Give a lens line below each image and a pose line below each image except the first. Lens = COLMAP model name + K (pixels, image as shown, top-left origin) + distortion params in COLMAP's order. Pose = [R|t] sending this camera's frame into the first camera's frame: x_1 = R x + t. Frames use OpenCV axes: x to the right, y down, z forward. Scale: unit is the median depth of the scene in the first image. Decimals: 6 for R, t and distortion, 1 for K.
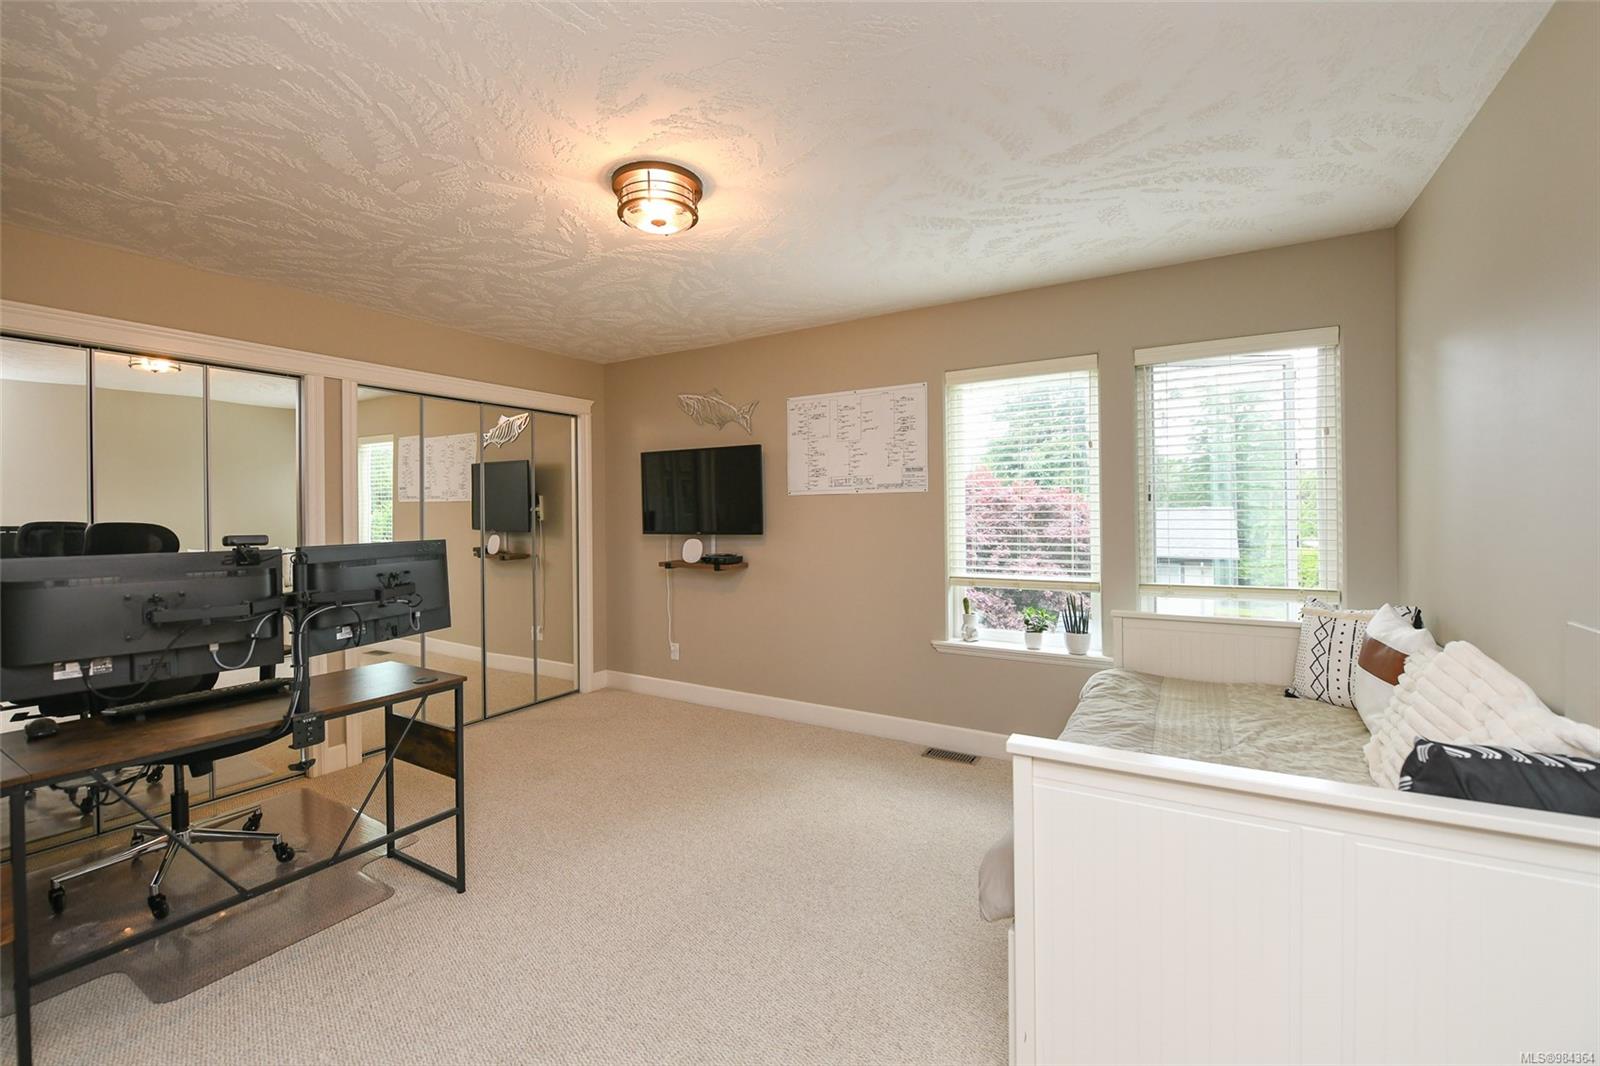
lens RADIAL K [[648.1, 0, 800.0], [0, 648.1, 527.7], [0, 0, 1]] dist [-0.002951, -0.003673]
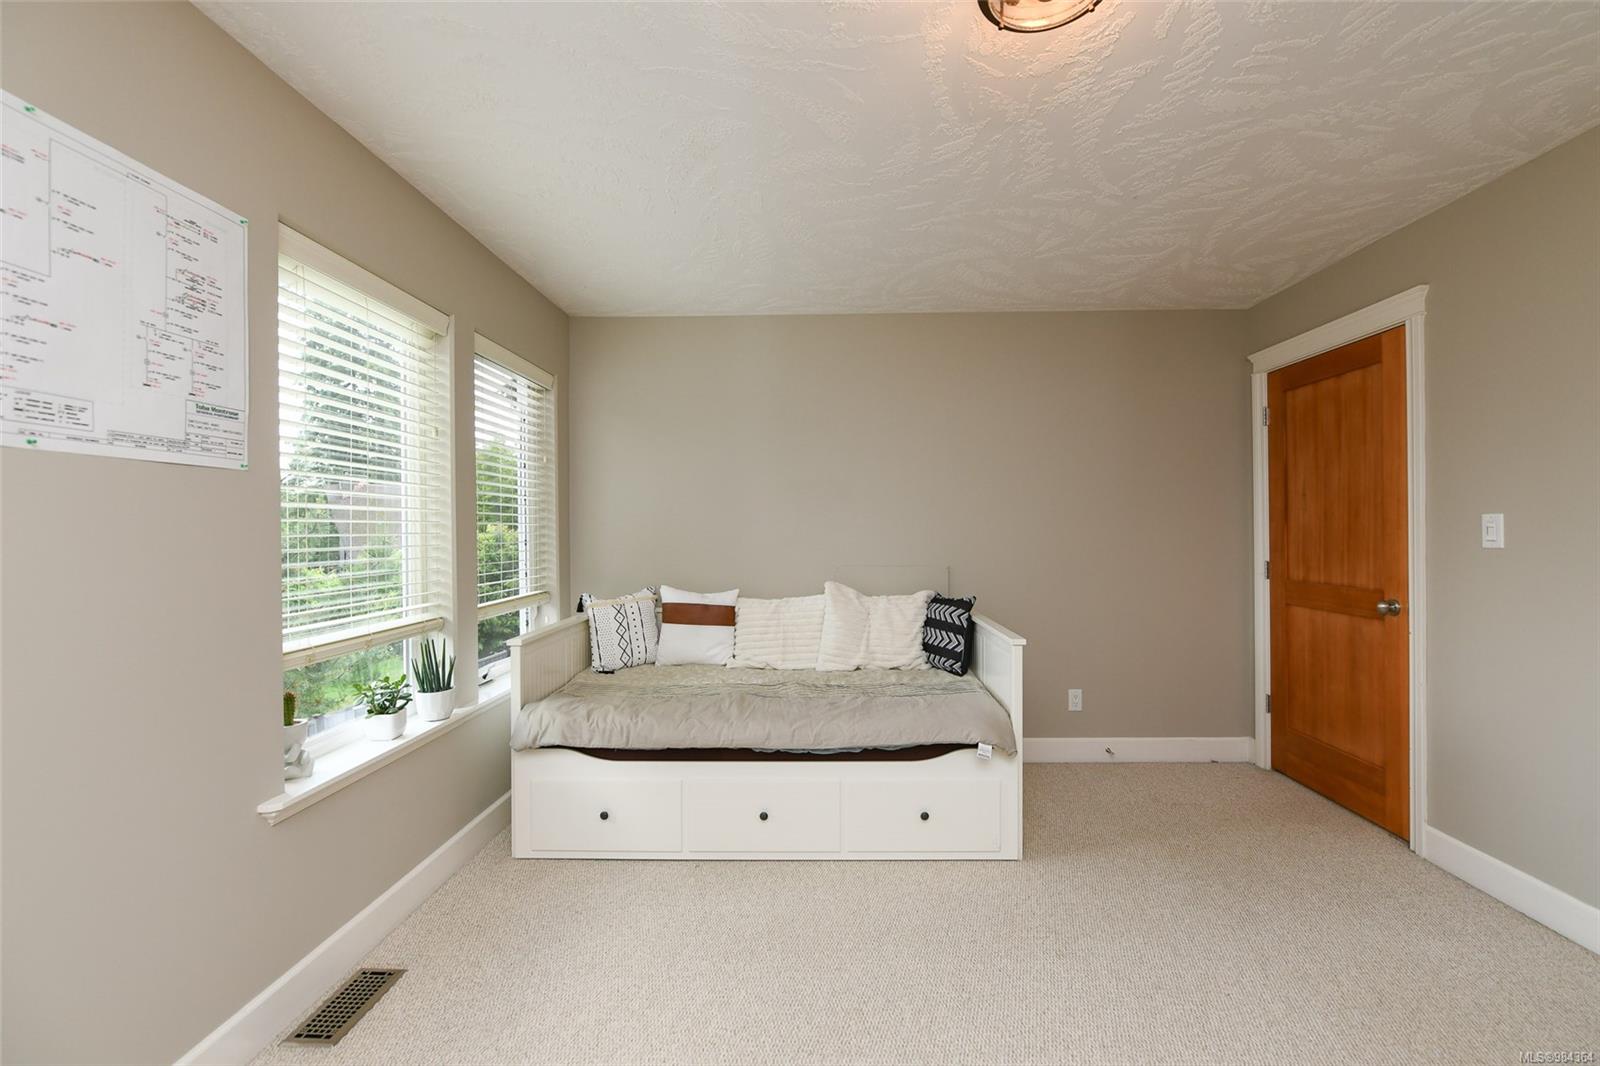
lens RADIAL K [[648.1, 0, 798.6], [0, 648.1, 522.8], [0, 0, 1]] dist [-0.002951, -0.003673]
pose [[-0.478128, 0.015365, 0.878156, -0.355275], [0.022467, 0.999734, -0.005259, -0.009409], [-0.878003, 0.017215, -0.478346, 0.869469]]
